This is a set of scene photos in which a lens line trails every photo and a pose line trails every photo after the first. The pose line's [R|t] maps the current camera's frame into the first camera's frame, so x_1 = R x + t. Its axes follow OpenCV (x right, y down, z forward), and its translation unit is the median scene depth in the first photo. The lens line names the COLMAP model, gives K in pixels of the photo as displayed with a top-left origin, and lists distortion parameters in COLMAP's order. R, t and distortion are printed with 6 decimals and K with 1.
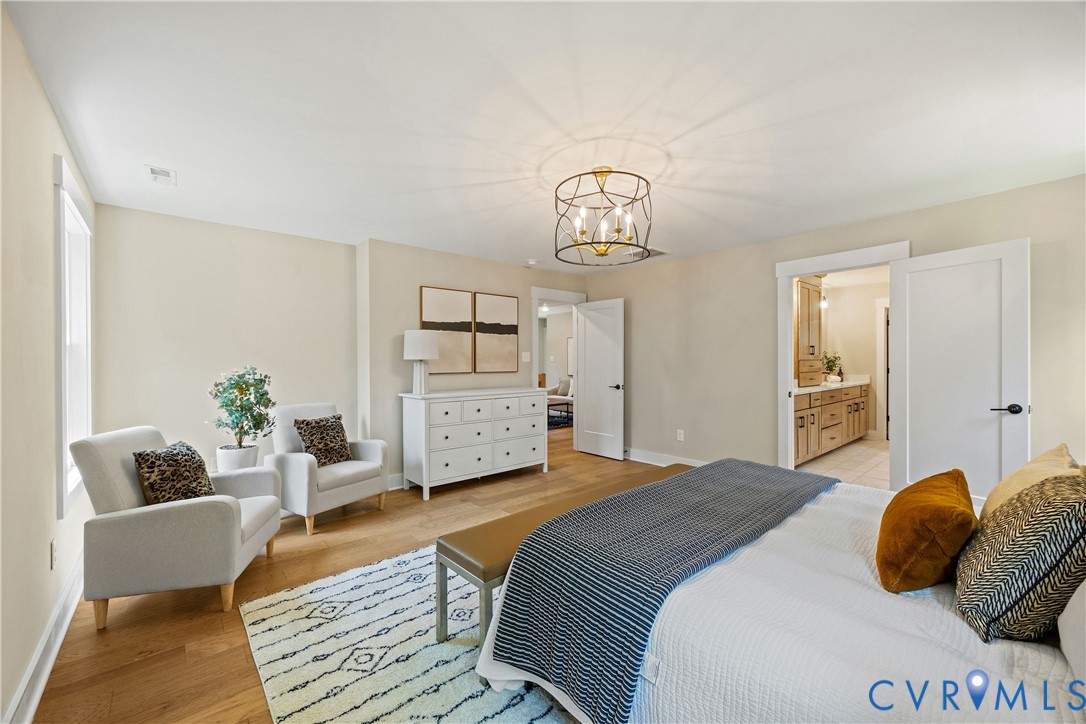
lens RADIAL K [[426.7, 0, 543.0], [0, 426.7, 362.0], [0, 0, 1]] dist [0.001142, 0.000063]
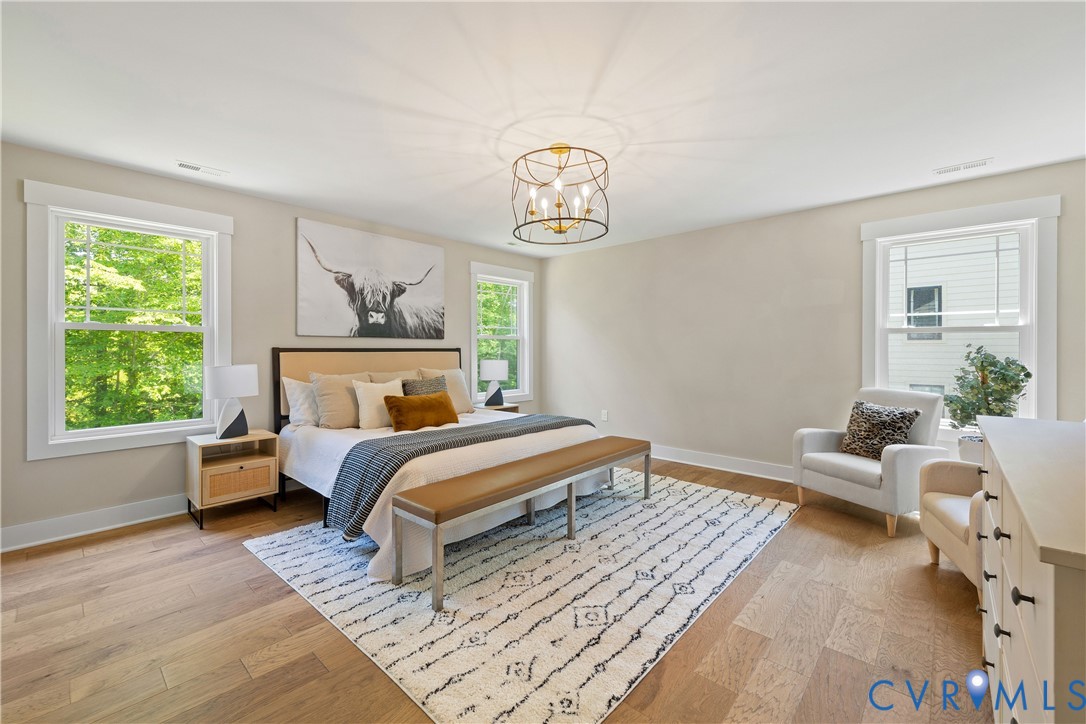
lens RADIAL K [[458.1, 0, 546.0], [0, 458.1, 357.3], [0, 0, 1]] dist [0.001710, 0.000033]
pose [[-0.991854, 0.005523, -0.127260, 0.309975], [0.003472, 0.999861, 0.016334, 0.018002], [0.127332, 0.015759, -0.991735, 2.068490]]
